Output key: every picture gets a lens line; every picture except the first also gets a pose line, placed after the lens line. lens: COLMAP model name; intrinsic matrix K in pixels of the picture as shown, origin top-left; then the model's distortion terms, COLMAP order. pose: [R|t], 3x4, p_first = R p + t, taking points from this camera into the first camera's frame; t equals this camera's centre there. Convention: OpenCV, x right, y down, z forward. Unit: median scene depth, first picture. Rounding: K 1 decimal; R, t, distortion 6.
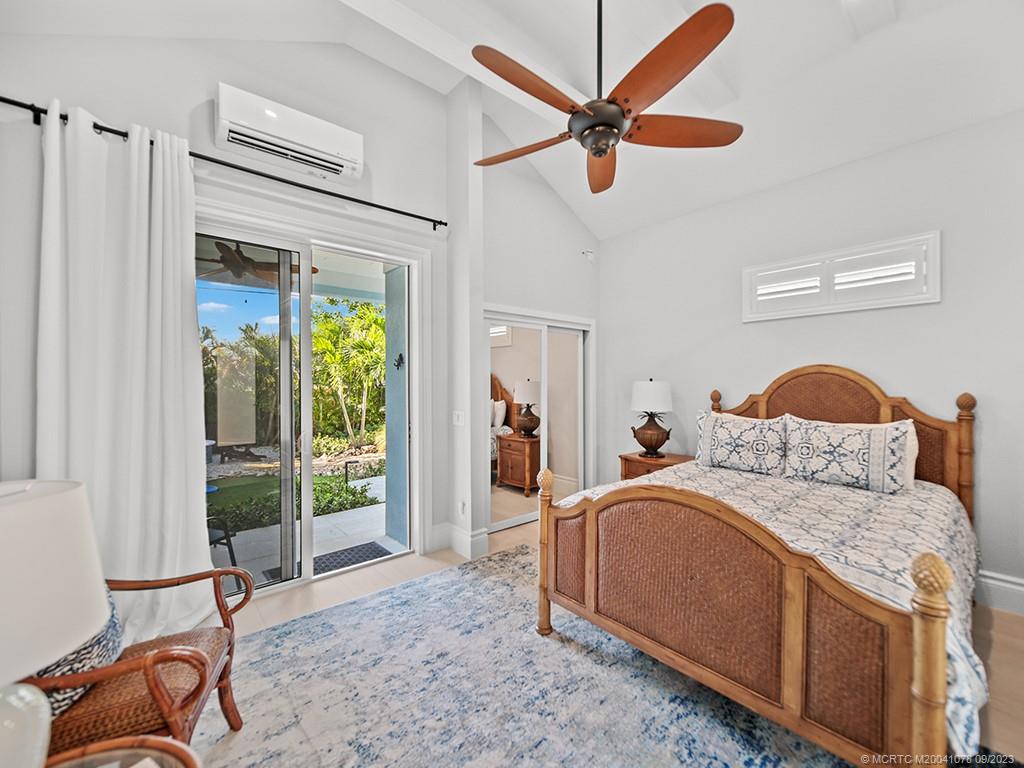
lens RADIAL K [[402.1, 0, 515.6], [0, 402.1, 387.4], [0, 0, 1]] dist [0.000433, 0.000101]
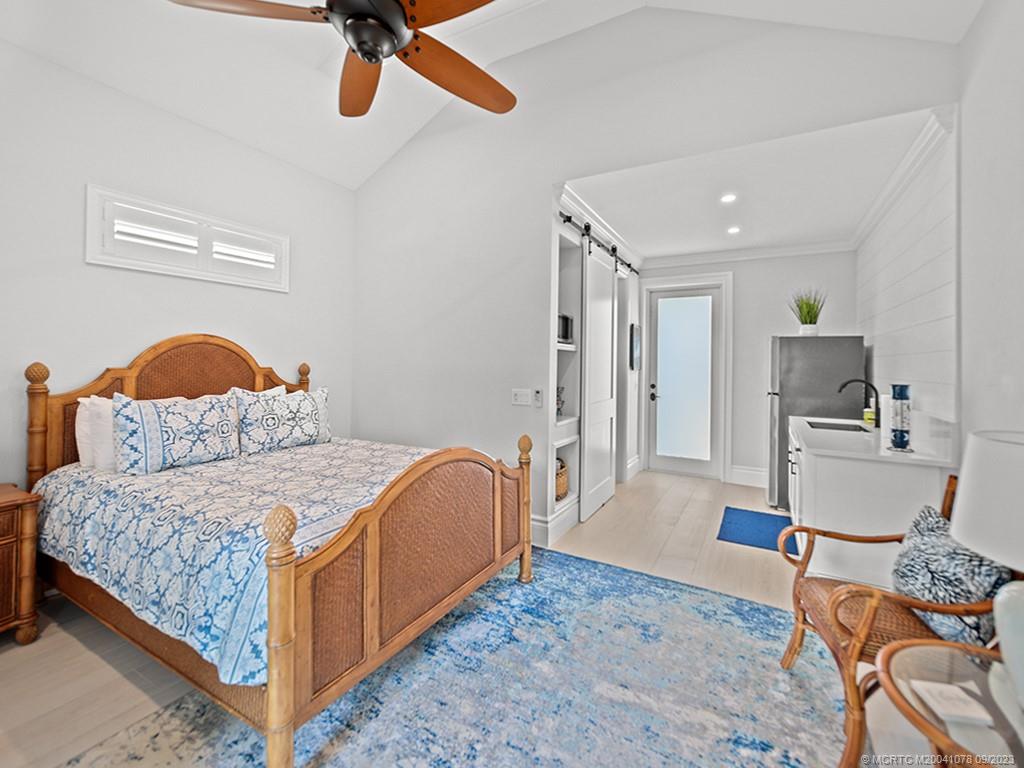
lens RADIAL K [[448.7, 0, 511.2], [0, 448.7, 356.3], [0, 0, 1]] dist [0.000498, 0.000095]
pose [[-0.329798, 0.007372, 0.944023, -0.521500], [-0.003750, 0.999951, -0.009119, 0.001042], [-0.944044, -0.006548, -0.329754, 0.773432]]
